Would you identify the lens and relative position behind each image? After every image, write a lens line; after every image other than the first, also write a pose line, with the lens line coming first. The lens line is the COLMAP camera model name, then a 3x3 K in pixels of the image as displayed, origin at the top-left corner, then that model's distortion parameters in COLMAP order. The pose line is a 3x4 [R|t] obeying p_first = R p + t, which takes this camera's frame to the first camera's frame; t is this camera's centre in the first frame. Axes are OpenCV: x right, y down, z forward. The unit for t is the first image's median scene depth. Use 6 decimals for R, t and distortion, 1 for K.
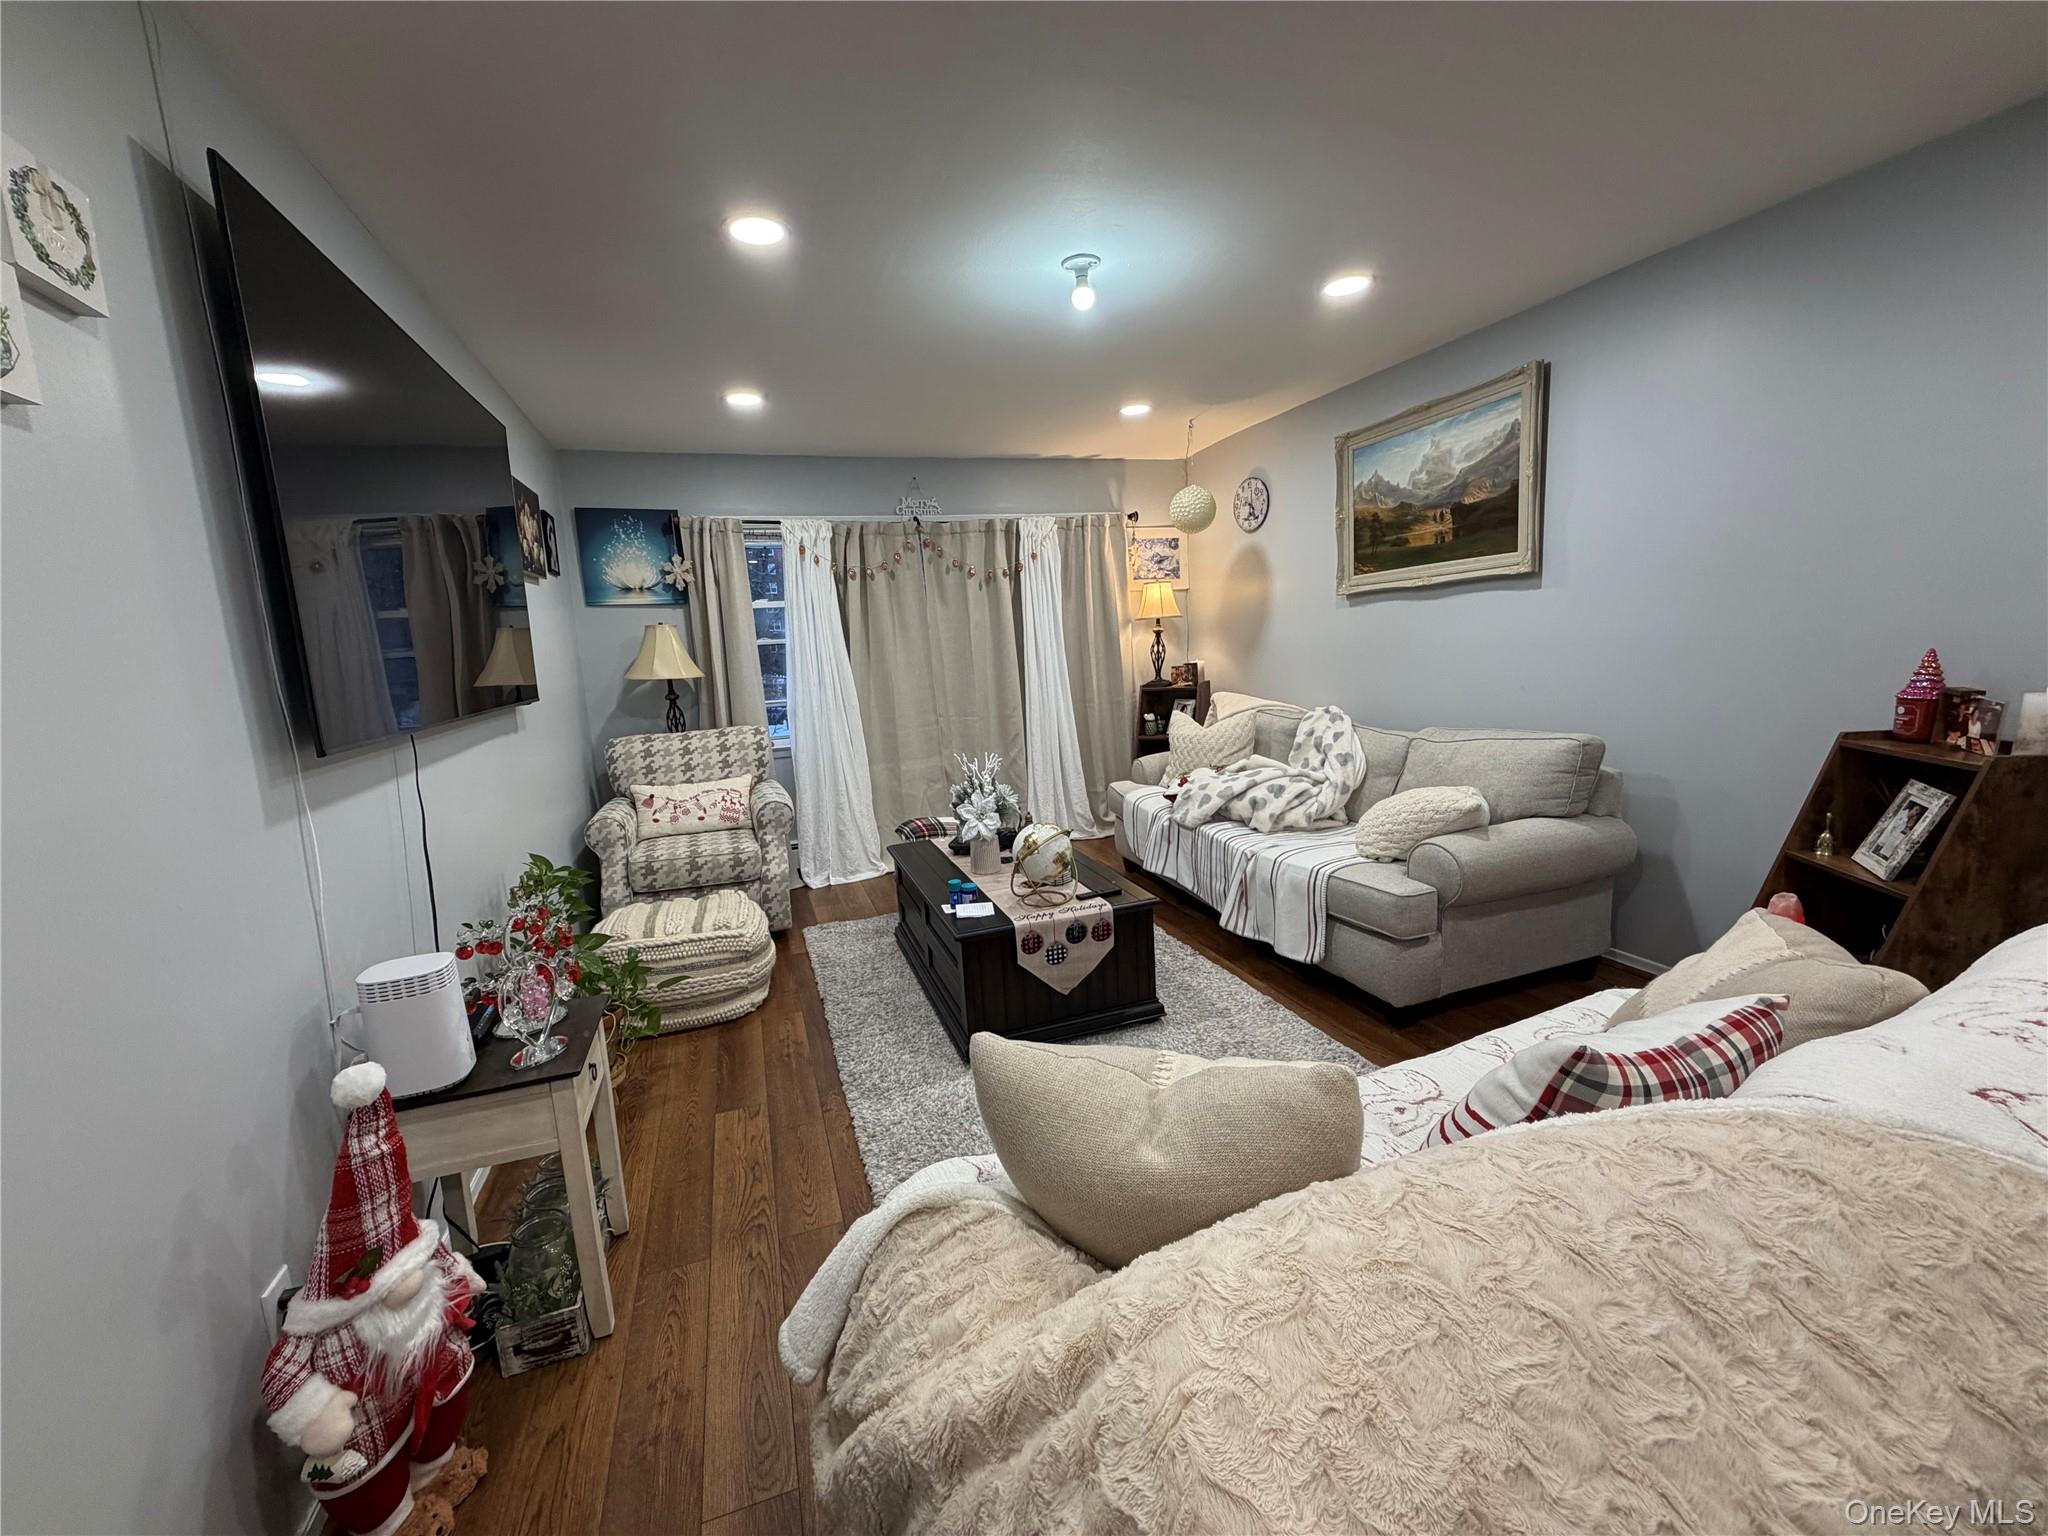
lens RADIAL K [[819.6, 0, 1019.1], [0, 819.6, 761.4], [0, 0, 1]] dist [-0.000697, -0.000408]
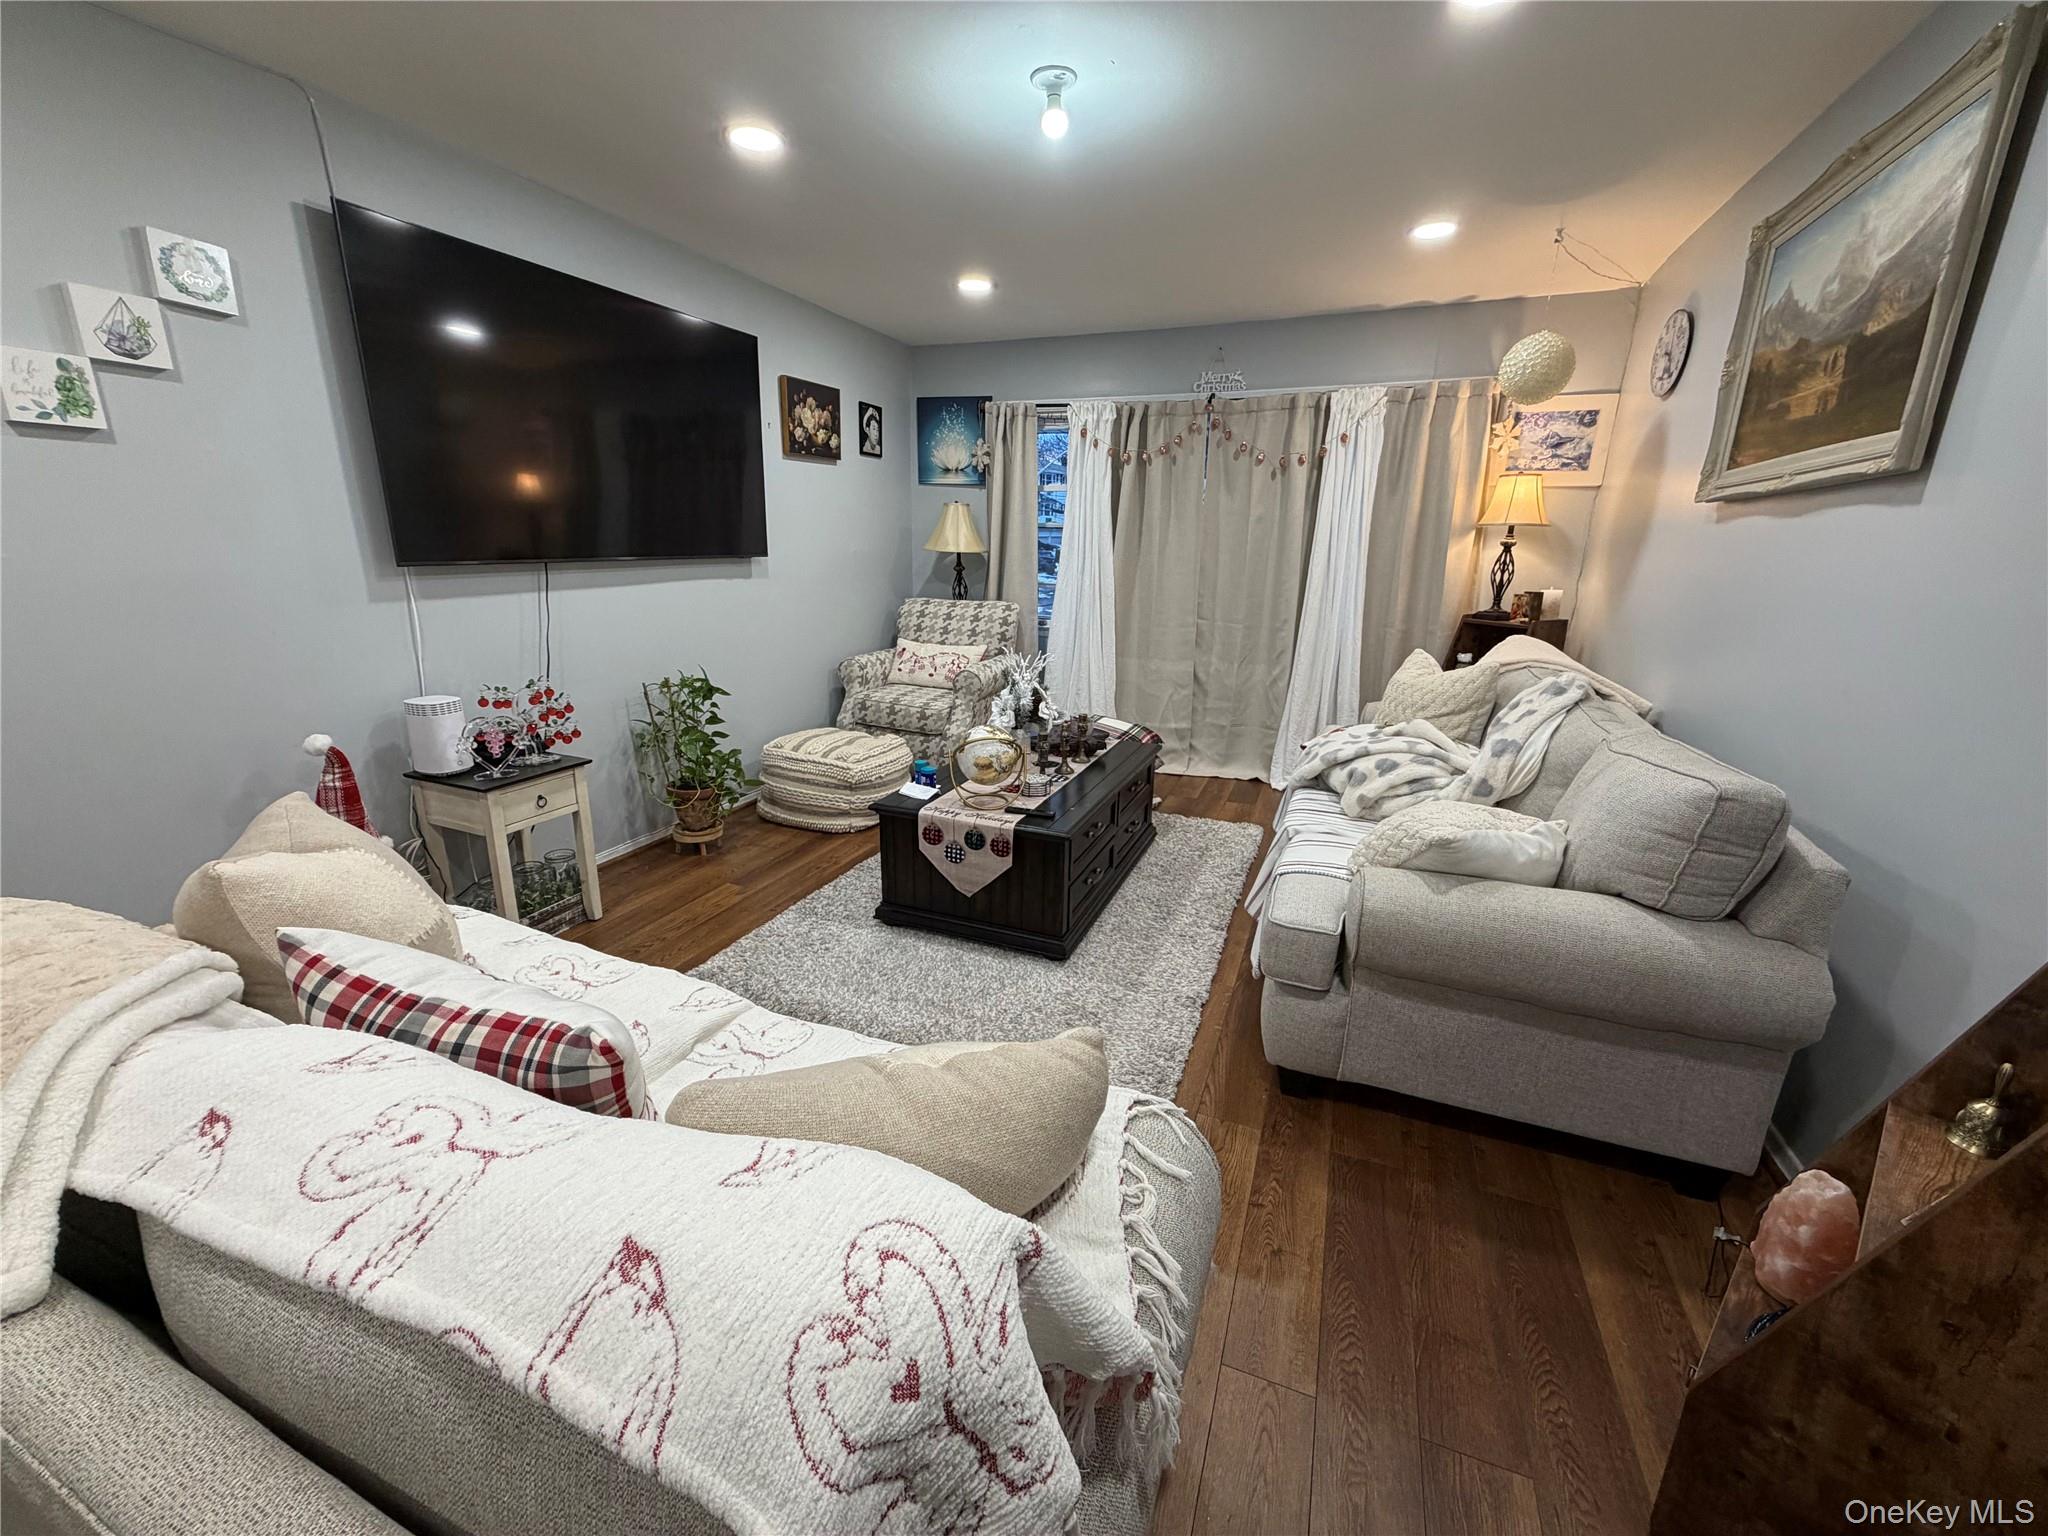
lens RADIAL K [[819.6, 0, 1015.7], [0, 819.6, 765.1], [0, 0, 1]] dist [-0.000697, -0.000408]
pose [[0.742448, 0.244424, -0.623722, 0.431224], [-0.157808, 0.968672, 0.191756, -0.045929], [0.651052, -0.043940, 0.757761, 0.177286]]
